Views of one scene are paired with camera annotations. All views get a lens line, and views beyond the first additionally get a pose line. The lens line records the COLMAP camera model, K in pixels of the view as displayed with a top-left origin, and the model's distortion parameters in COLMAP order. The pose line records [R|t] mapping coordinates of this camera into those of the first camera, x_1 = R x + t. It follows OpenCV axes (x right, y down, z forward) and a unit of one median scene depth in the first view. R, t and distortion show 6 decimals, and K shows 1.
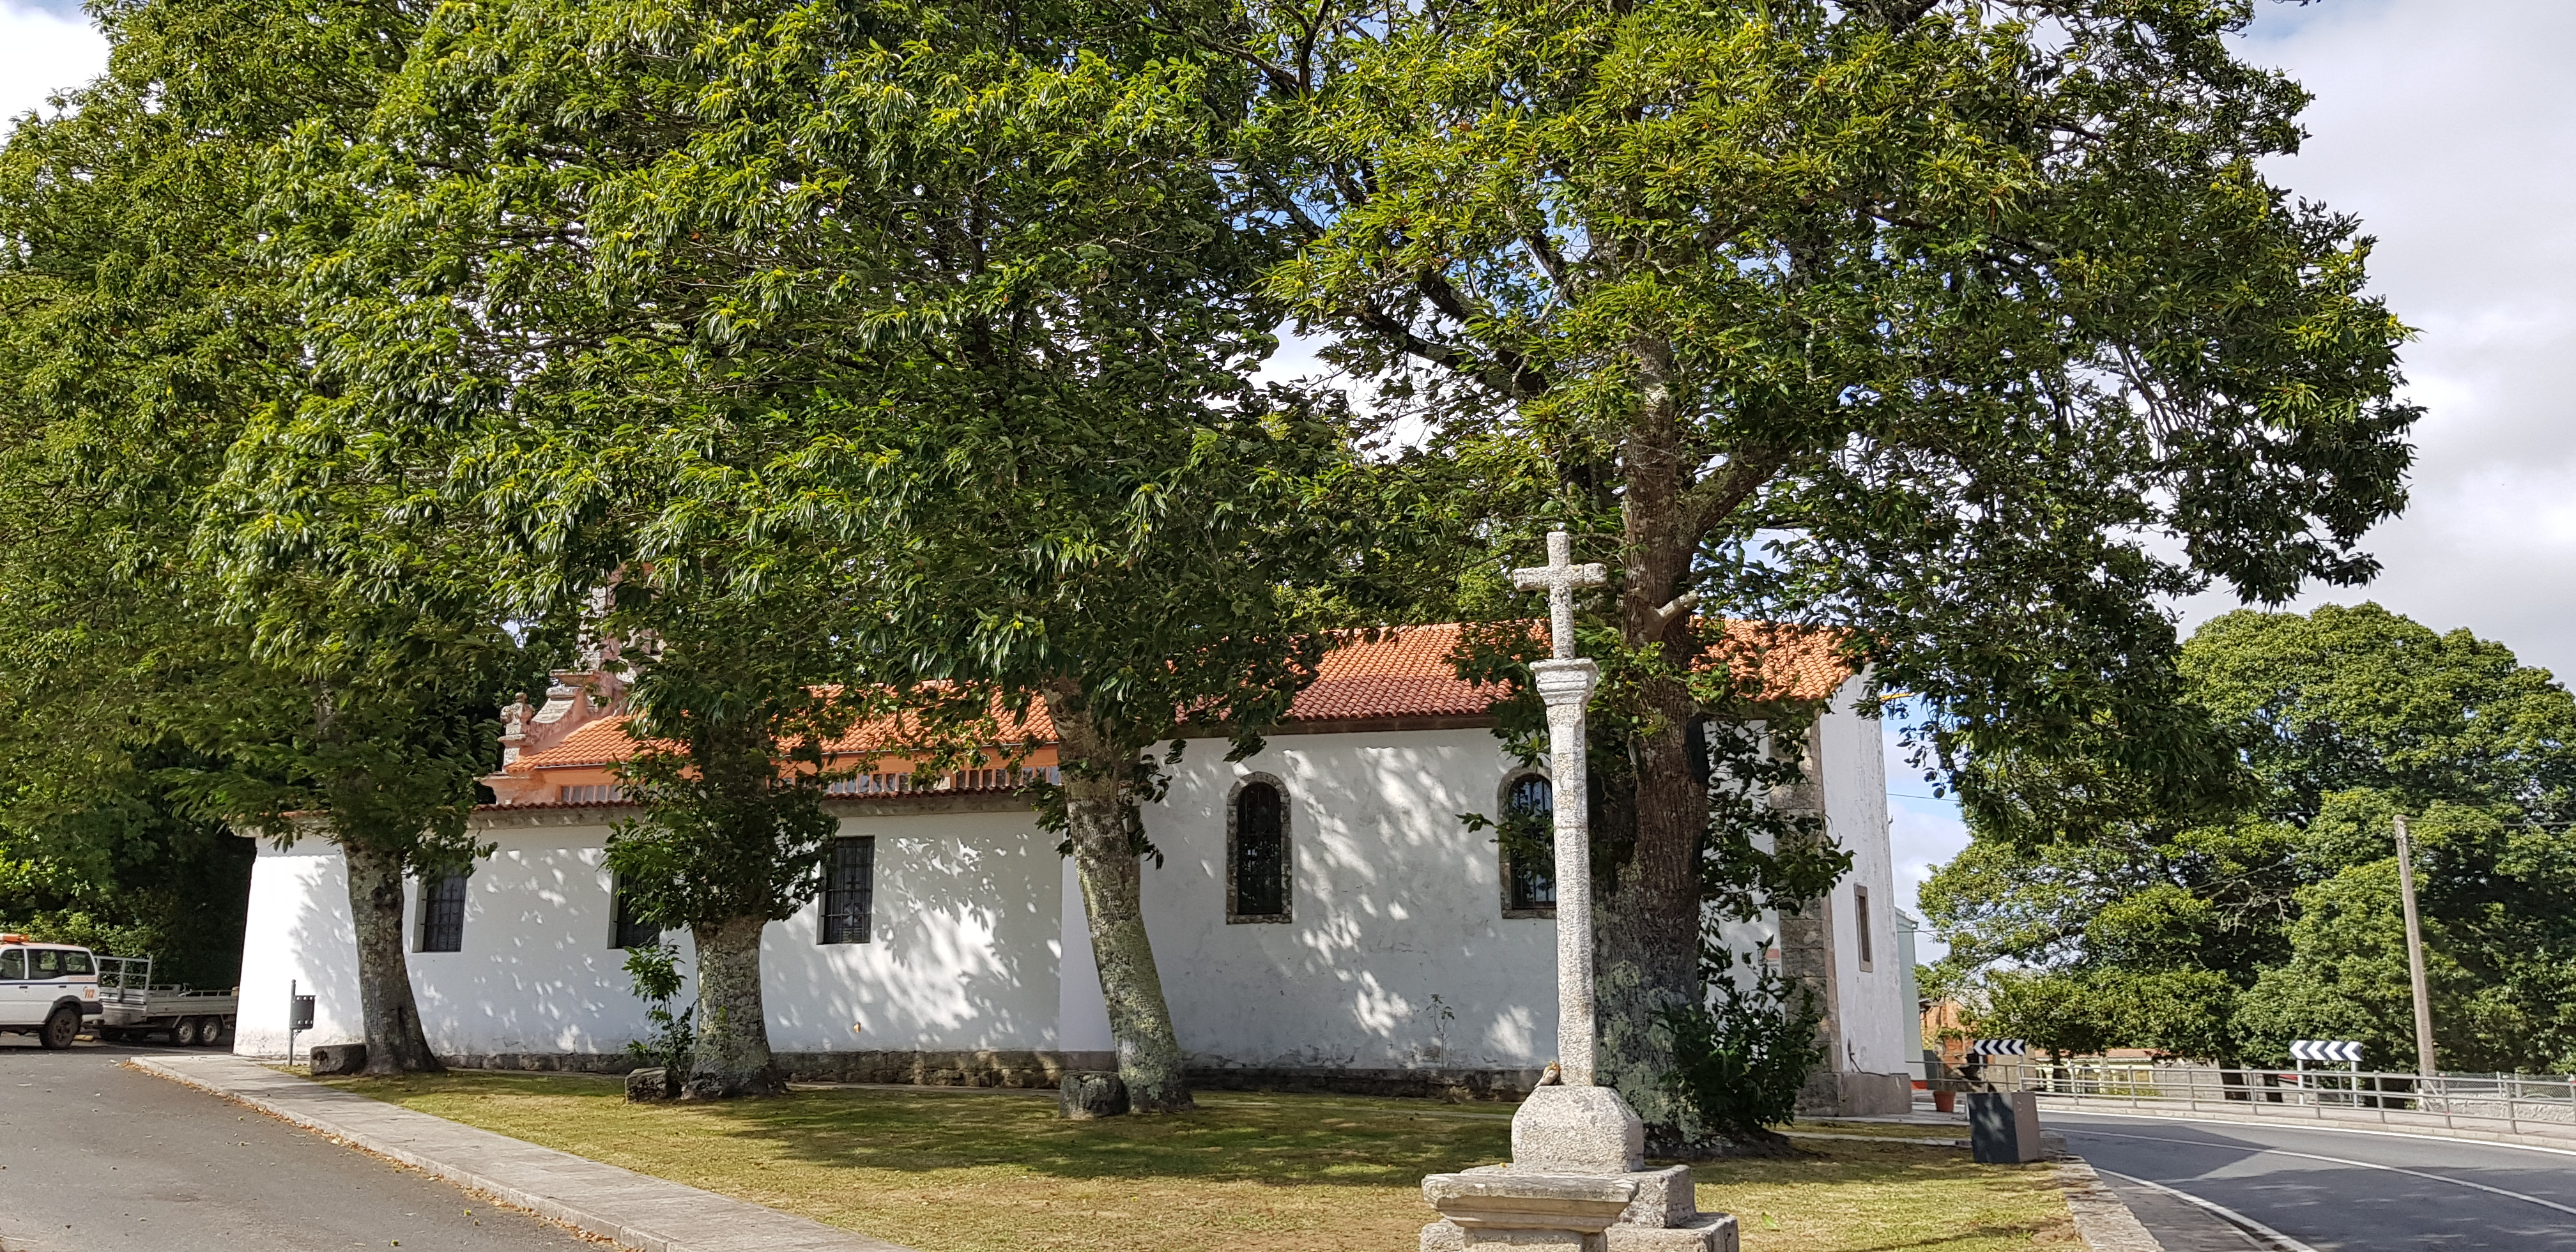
lens RADIAL K [[1820.4, 0, 1288.0], [0, 1820.4, 626.0], [0, 0, 1]] dist [0.090758, -0.152271]
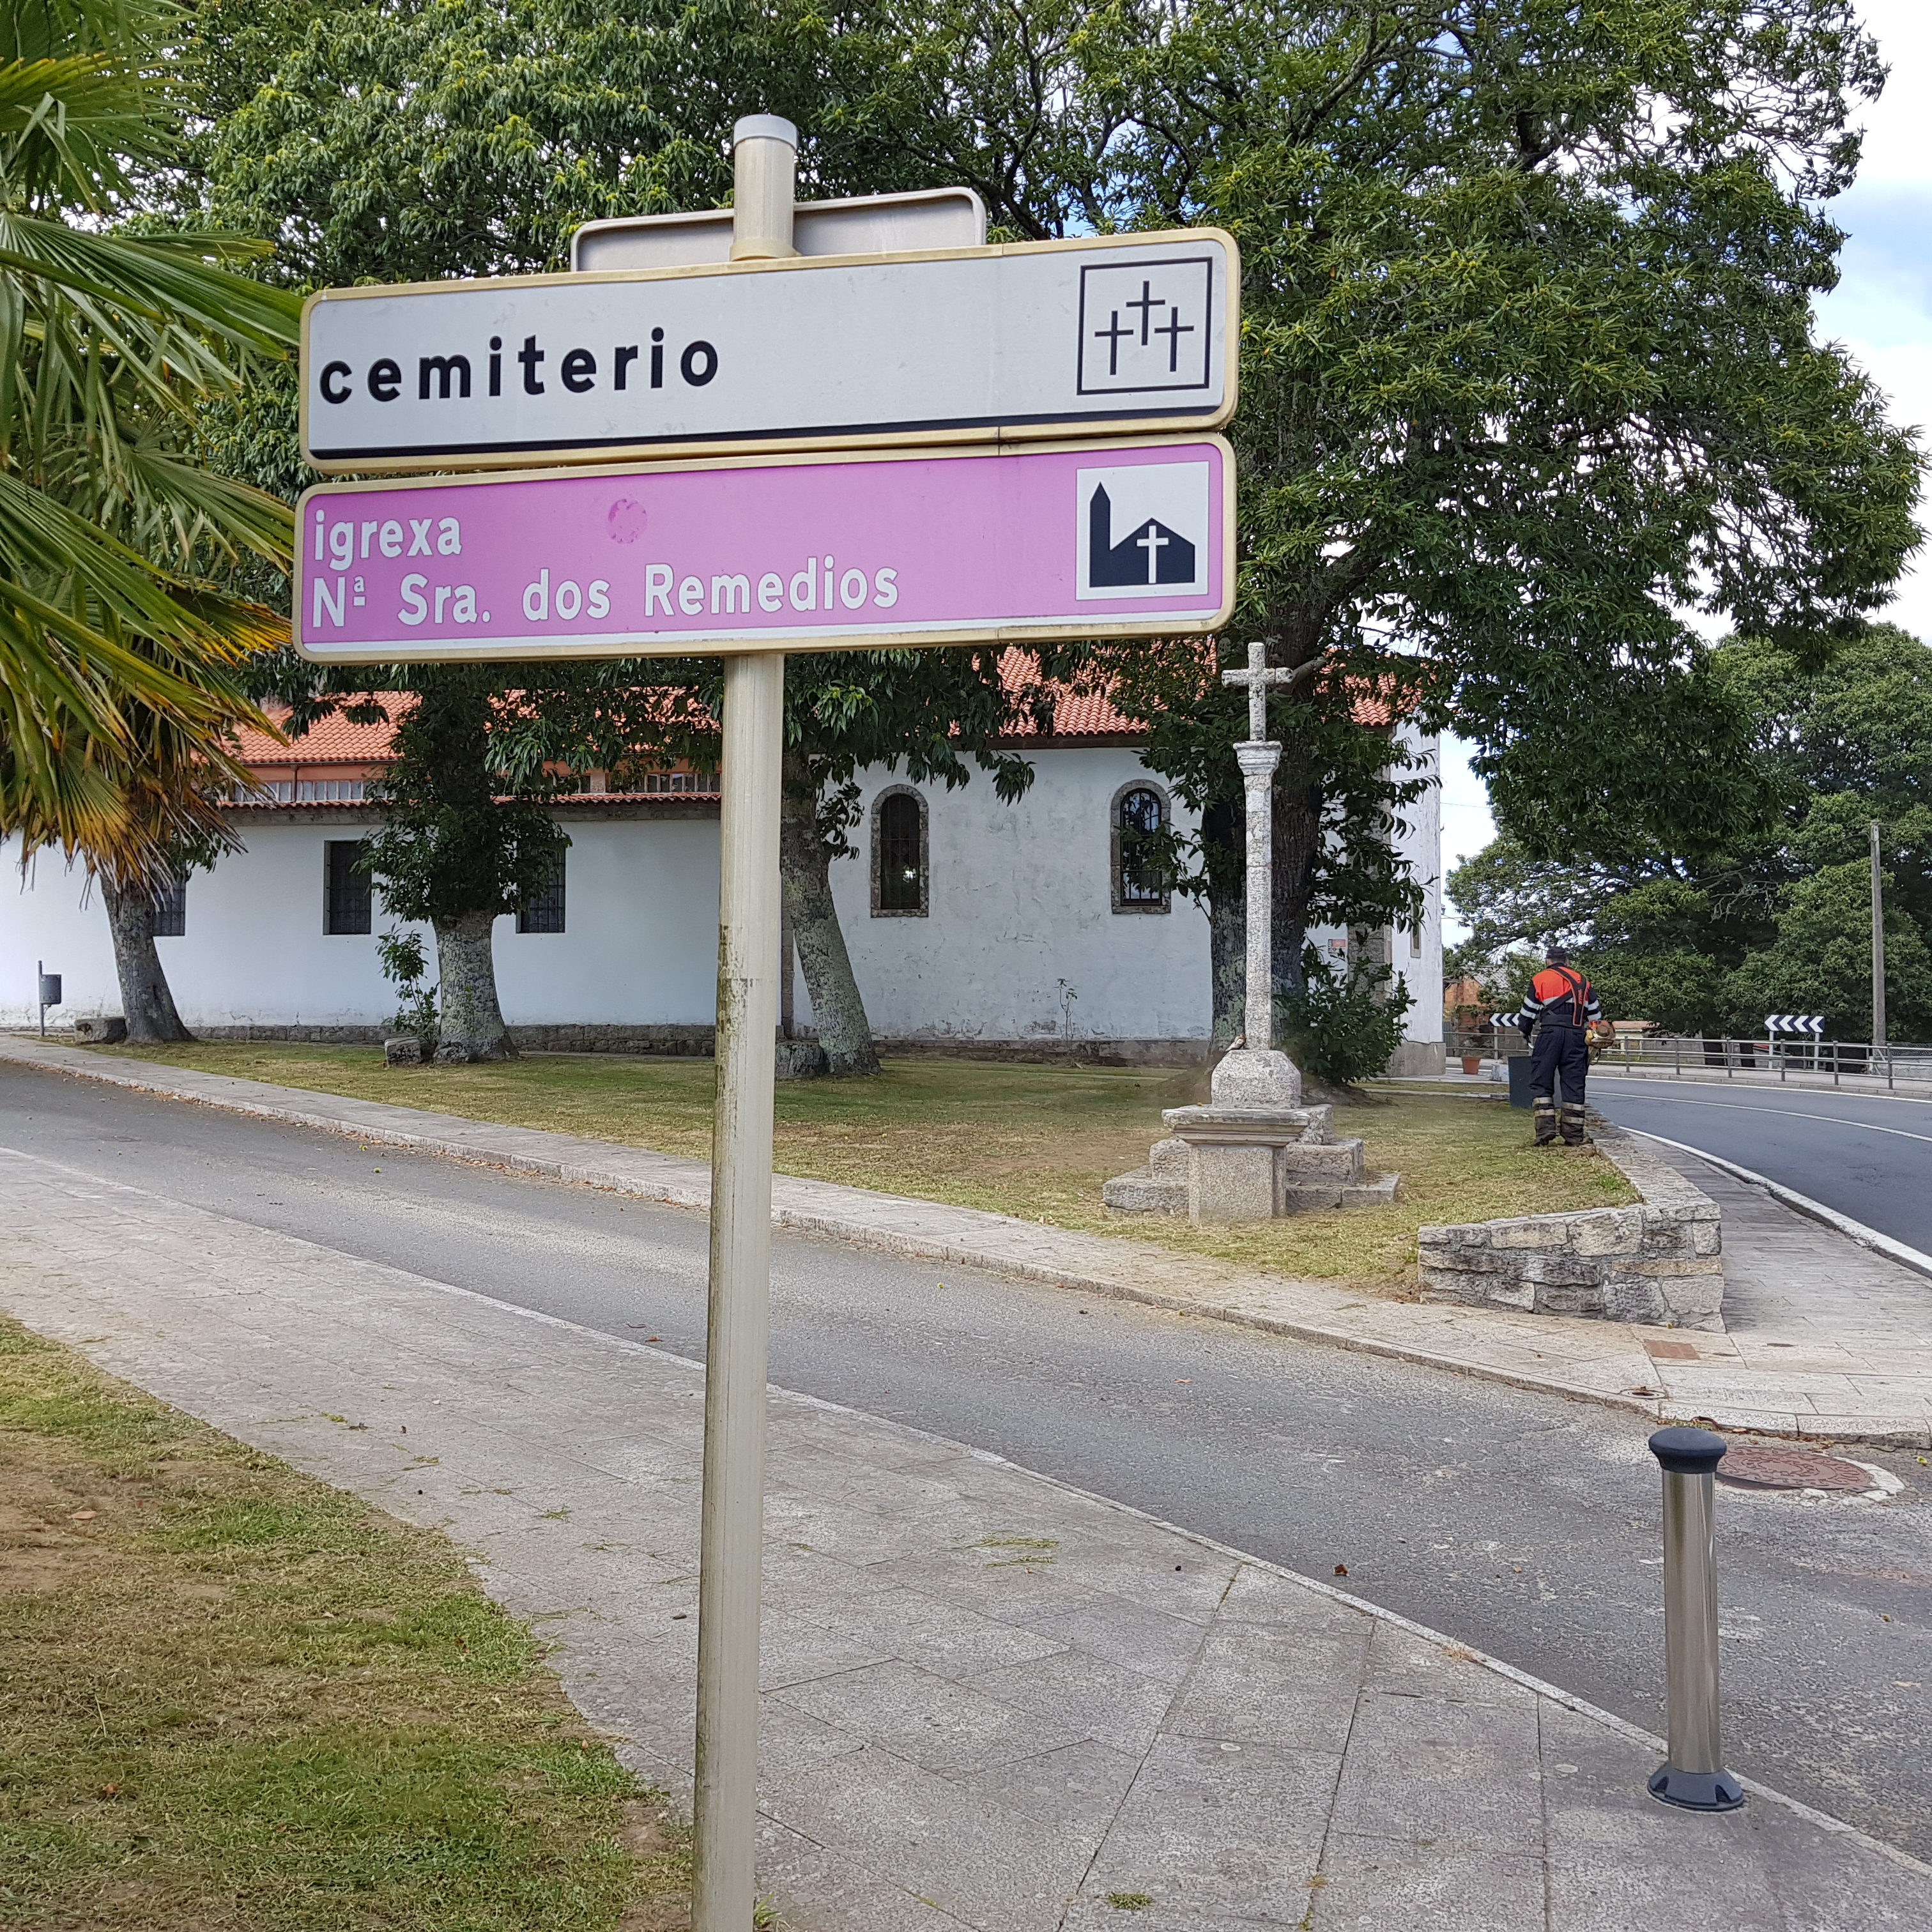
lens RADIAL K [[1822.3, 0, 966.3], [0, 1822.3, 908.3], [0, 0, 1]] dist [0.047213, -0.008613]
pose [[0.997085, 0.005101, 0.076134, -0.068047], [-0.017477, 0.986505, 0.162796, -0.031077], [-0.074276, -0.163652, 0.983718, -0.133248]]
